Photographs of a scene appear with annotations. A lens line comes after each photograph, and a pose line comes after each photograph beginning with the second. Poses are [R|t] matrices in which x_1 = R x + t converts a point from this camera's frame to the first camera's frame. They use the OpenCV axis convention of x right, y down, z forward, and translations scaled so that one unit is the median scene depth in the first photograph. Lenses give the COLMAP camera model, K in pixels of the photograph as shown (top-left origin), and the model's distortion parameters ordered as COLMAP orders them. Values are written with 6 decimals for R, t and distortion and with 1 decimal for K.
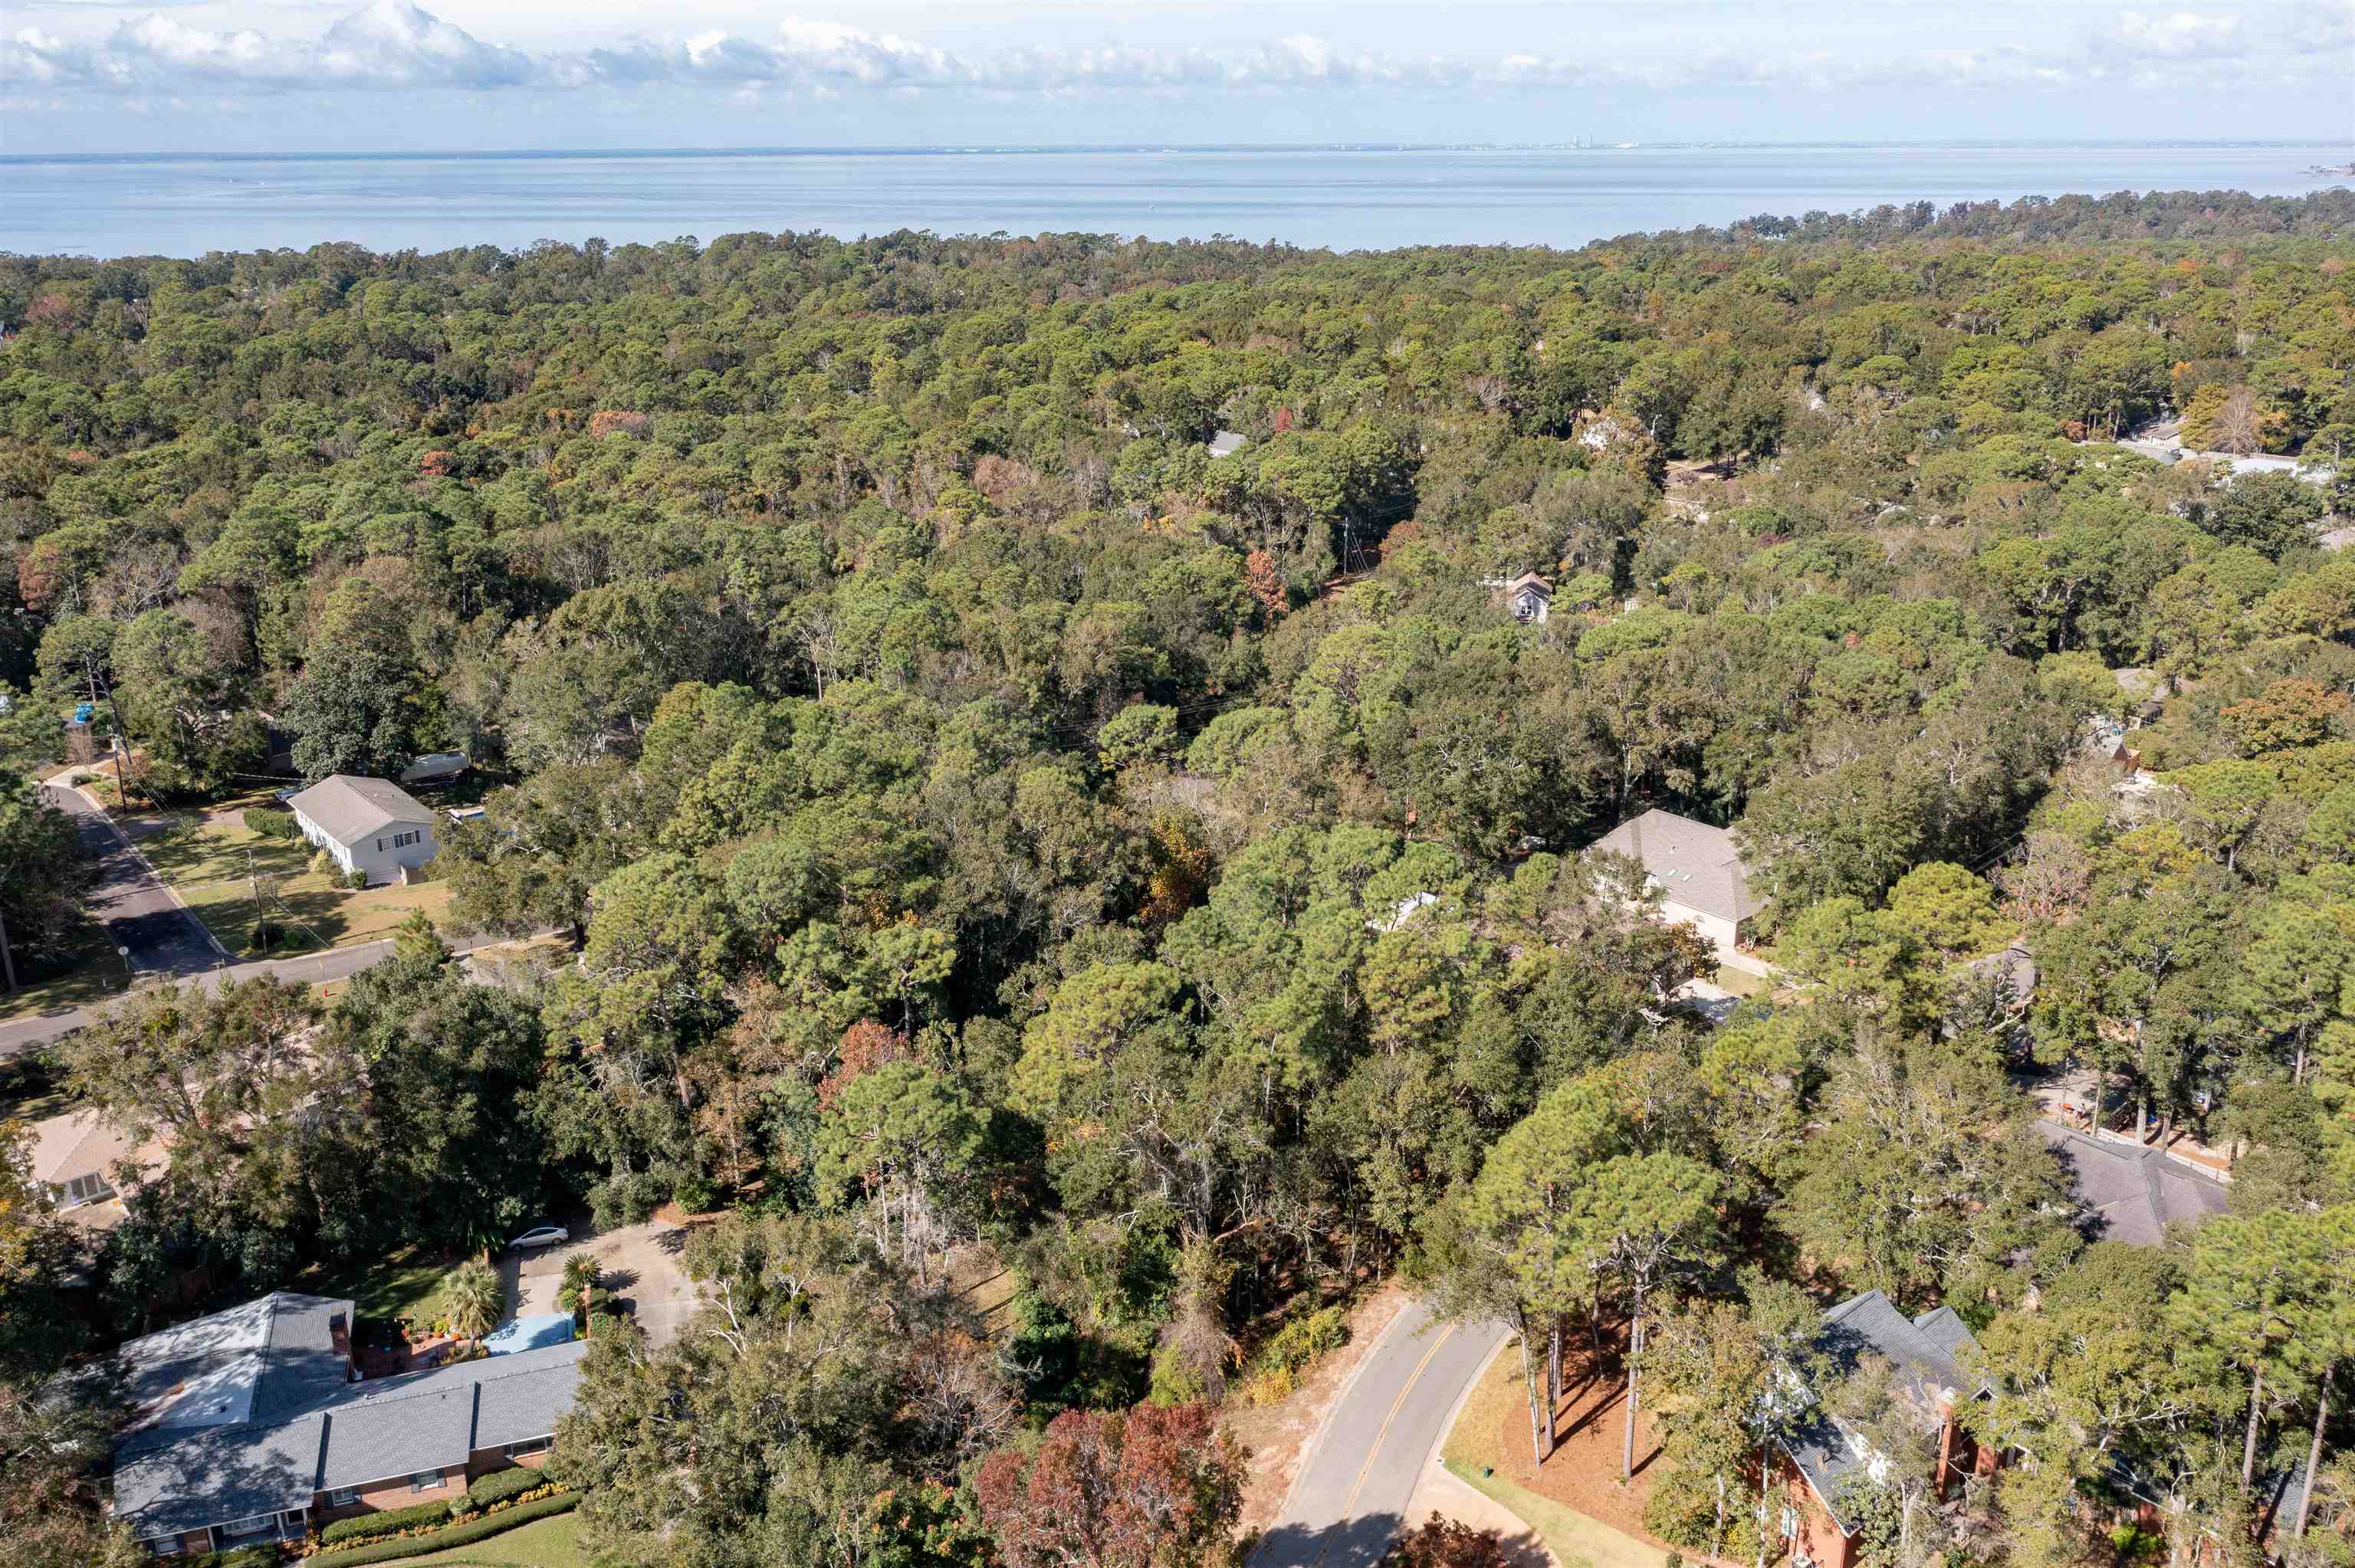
lens RADIAL K [[1882.7, 0, 1177.5], [0, 1882.7, 784.0], [0, 0, 1]] dist [0.003021, 0.008417]
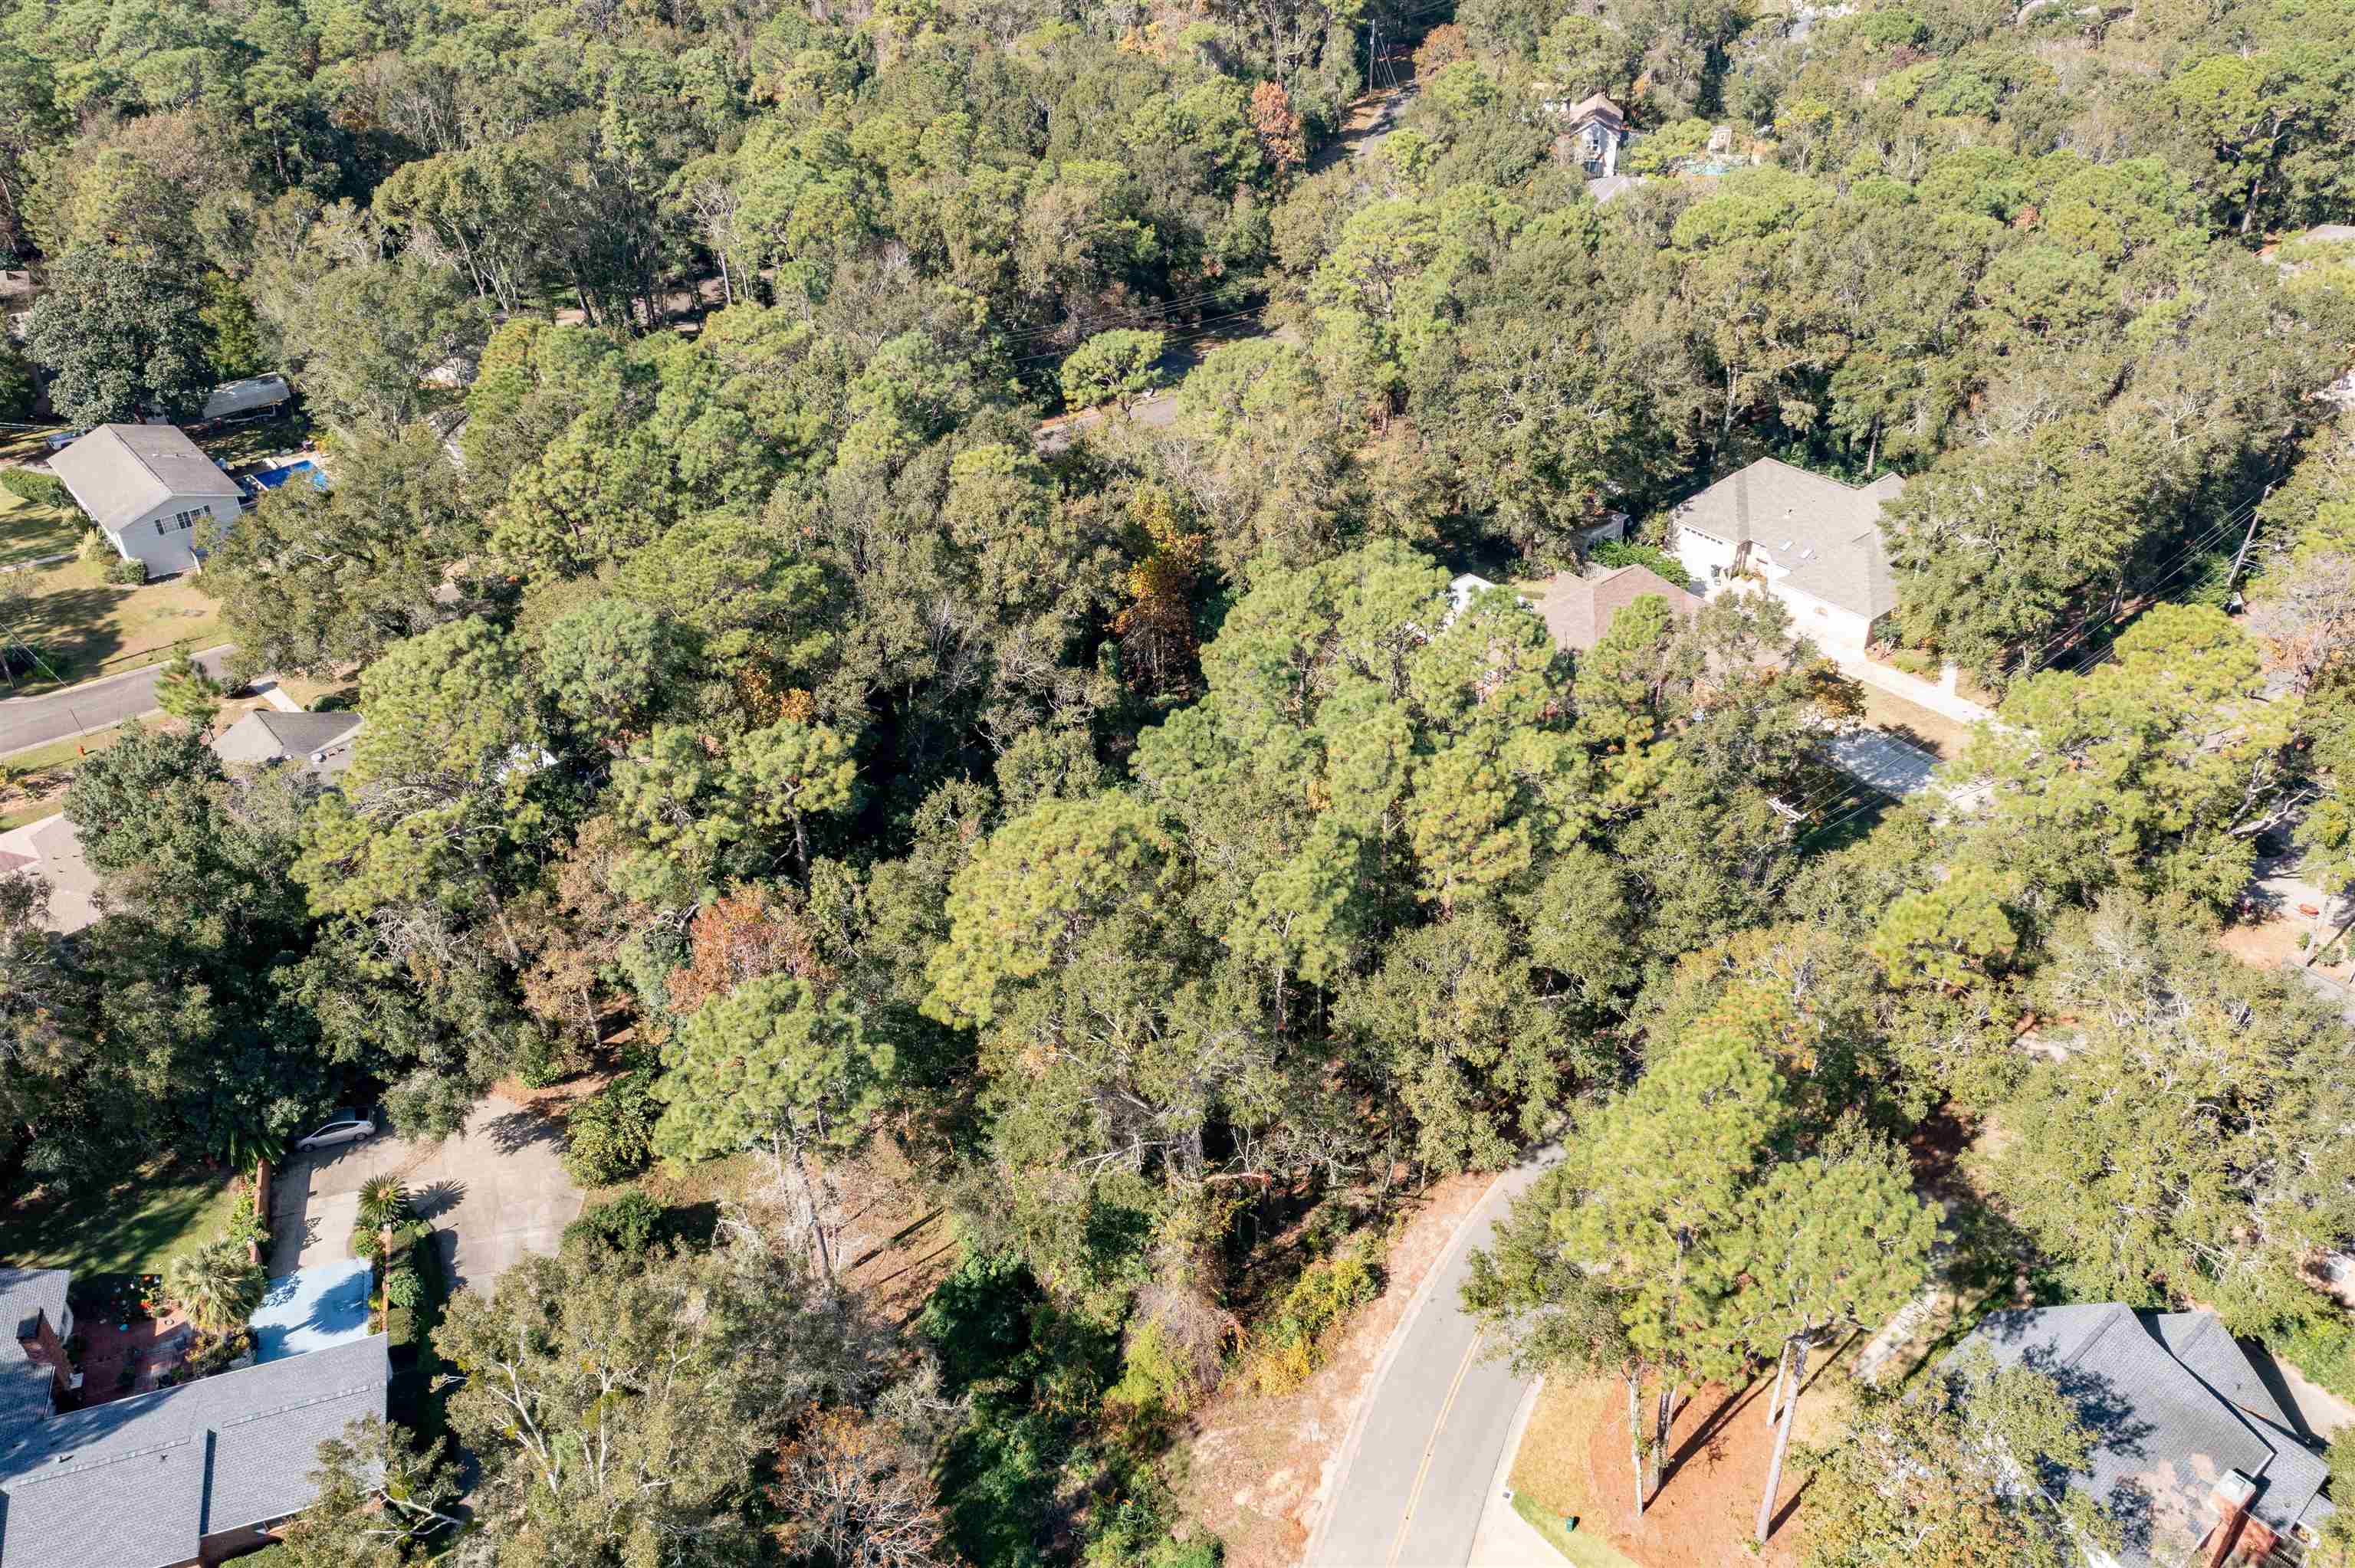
lens RADIAL K [[1882.7, 0, 1177.5], [0, 1882.7, 784.0], [0, 0, 1]] dist [0.003021, 0.008417]
pose [[0.999942, -0.009688, -0.004749, 0.008863], [0.010603, 0.963907, 0.266029, -0.076401], [0.002001, -0.266064, 0.963953, 0.225011]]
